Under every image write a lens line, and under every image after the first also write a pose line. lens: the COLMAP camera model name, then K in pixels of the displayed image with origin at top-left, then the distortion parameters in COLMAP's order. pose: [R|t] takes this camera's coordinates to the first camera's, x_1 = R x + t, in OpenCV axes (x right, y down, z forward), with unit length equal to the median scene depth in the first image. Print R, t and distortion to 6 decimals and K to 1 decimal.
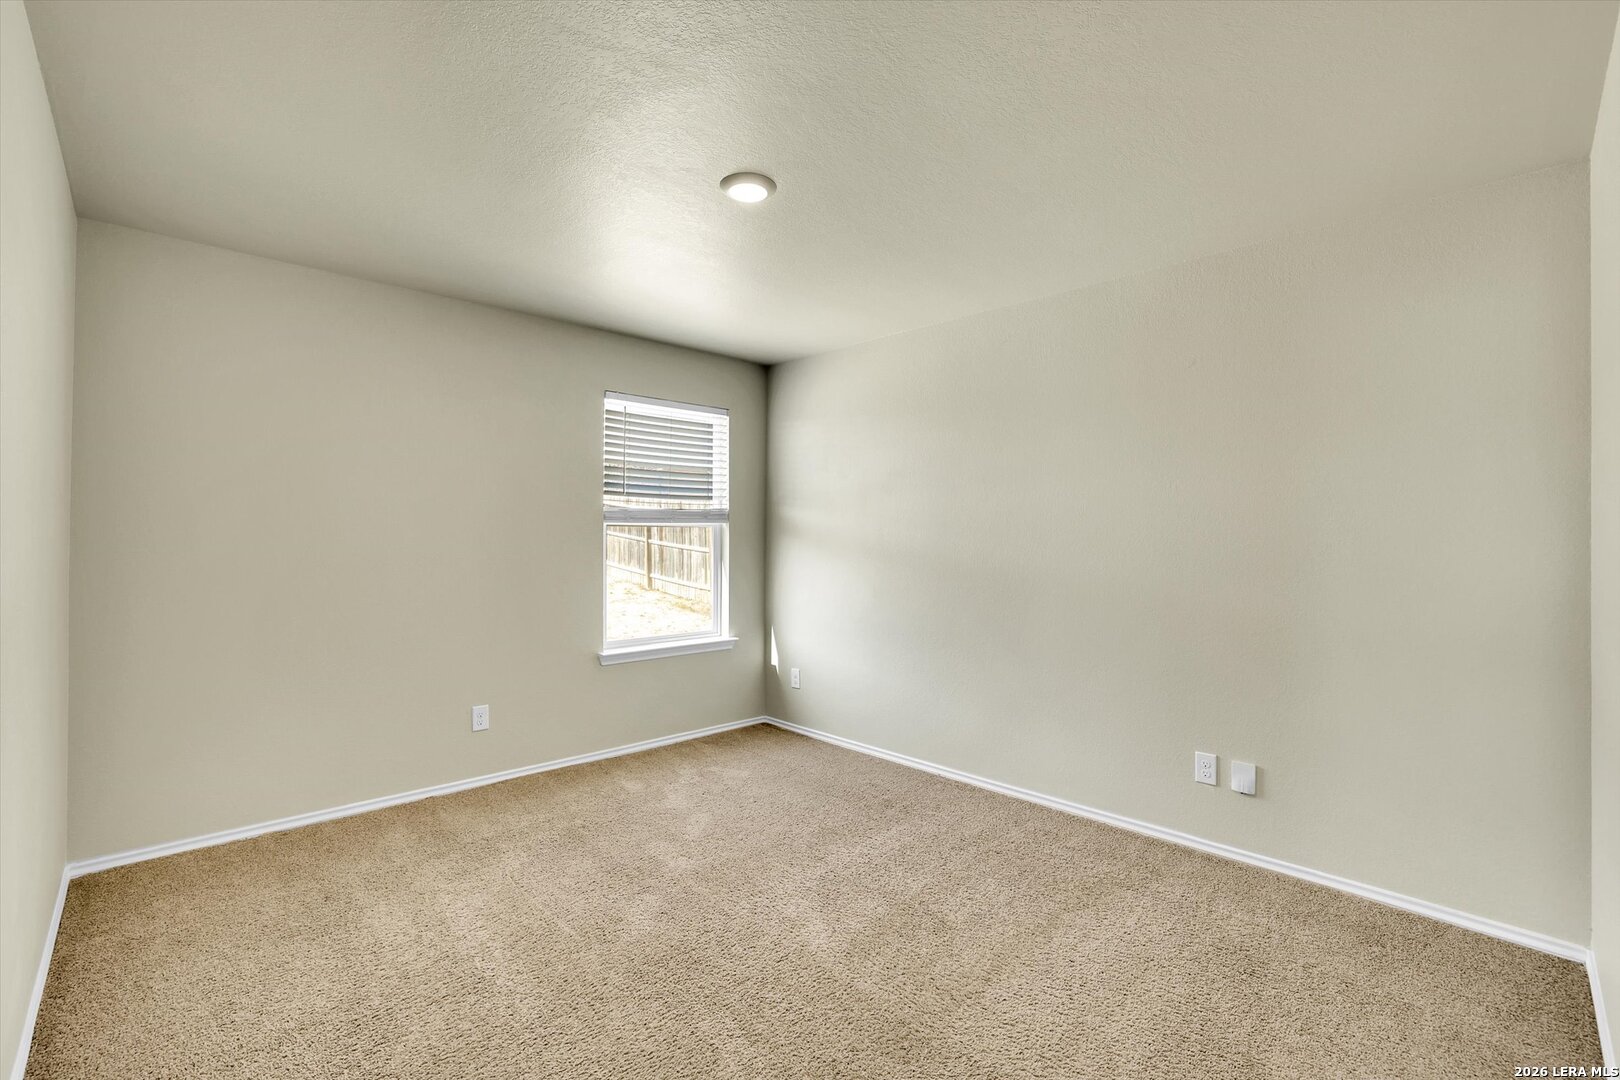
lens RADIAL K [[698.6, 0, 809.8], [0, 698.6, 533.5], [0, 0, 1]] dist [-0.041260, 0.013796]
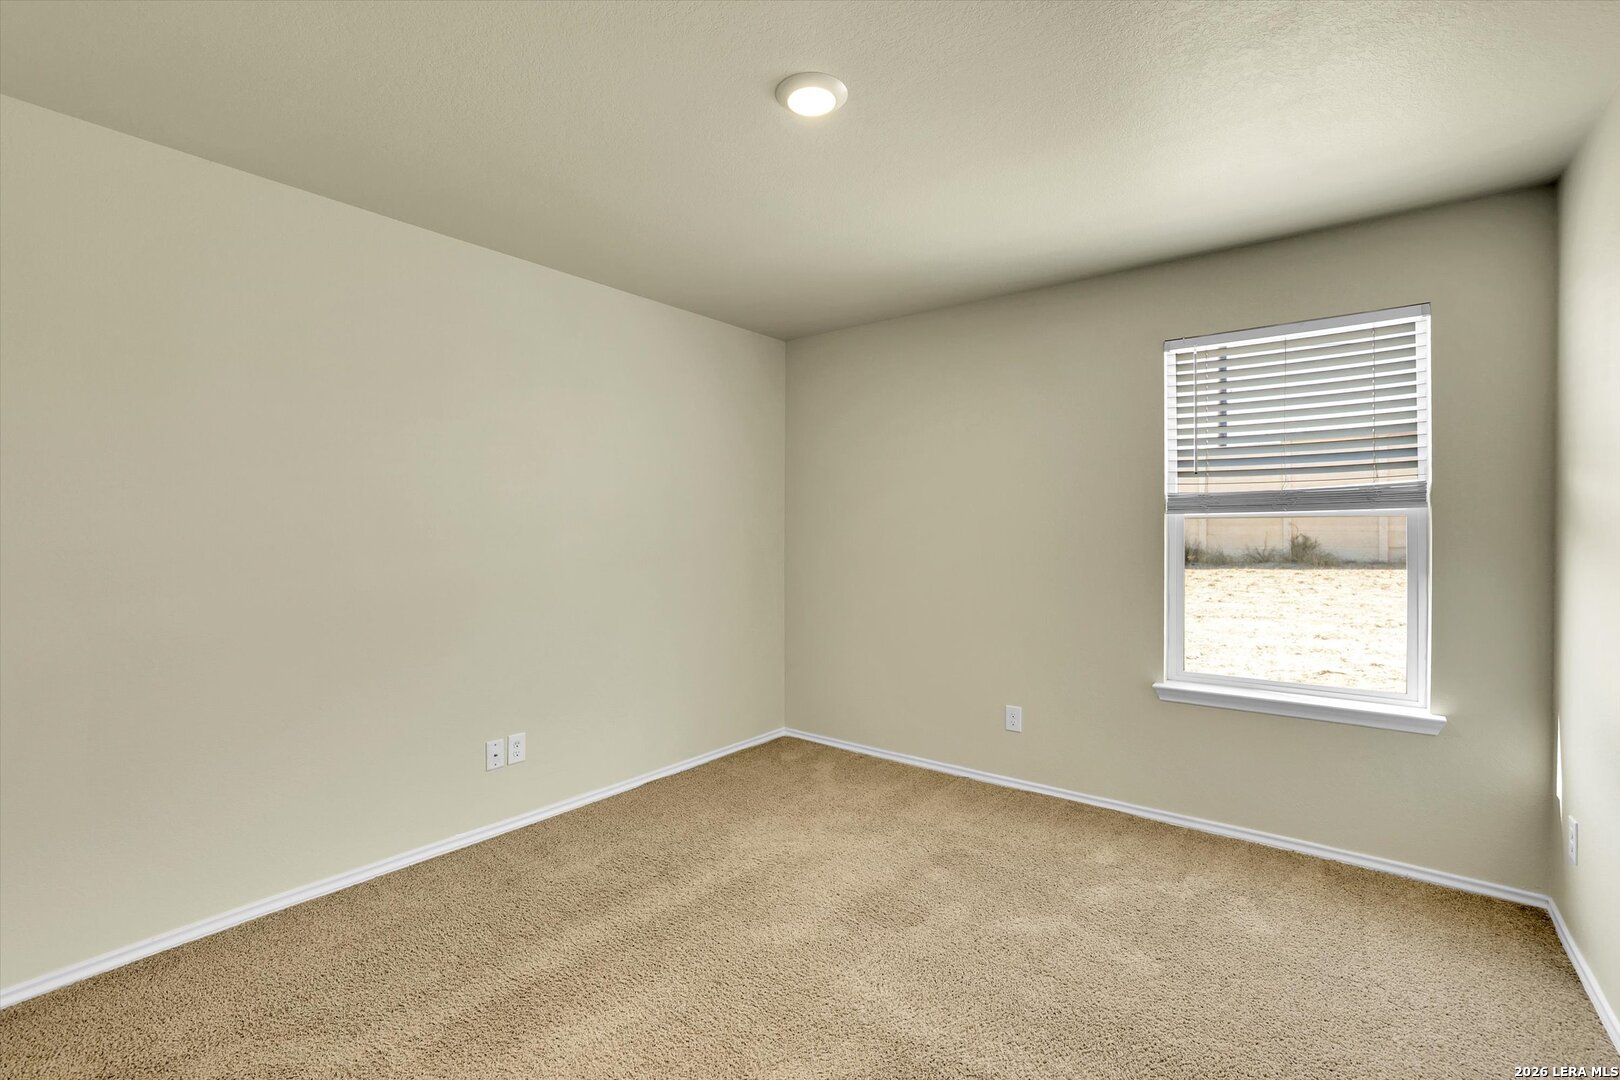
lens RADIAL K [[698.6, 0, 809.8], [0, 698.6, 533.5], [0, 0, 1]] dist [-0.041260, 0.013796]
pose [[0.142442, -0.000437, -0.989803, 0.432007], [0.009023, 0.999959, 0.000857, 0.001415], [0.989762, -0.009053, 0.142440, 0.543938]]
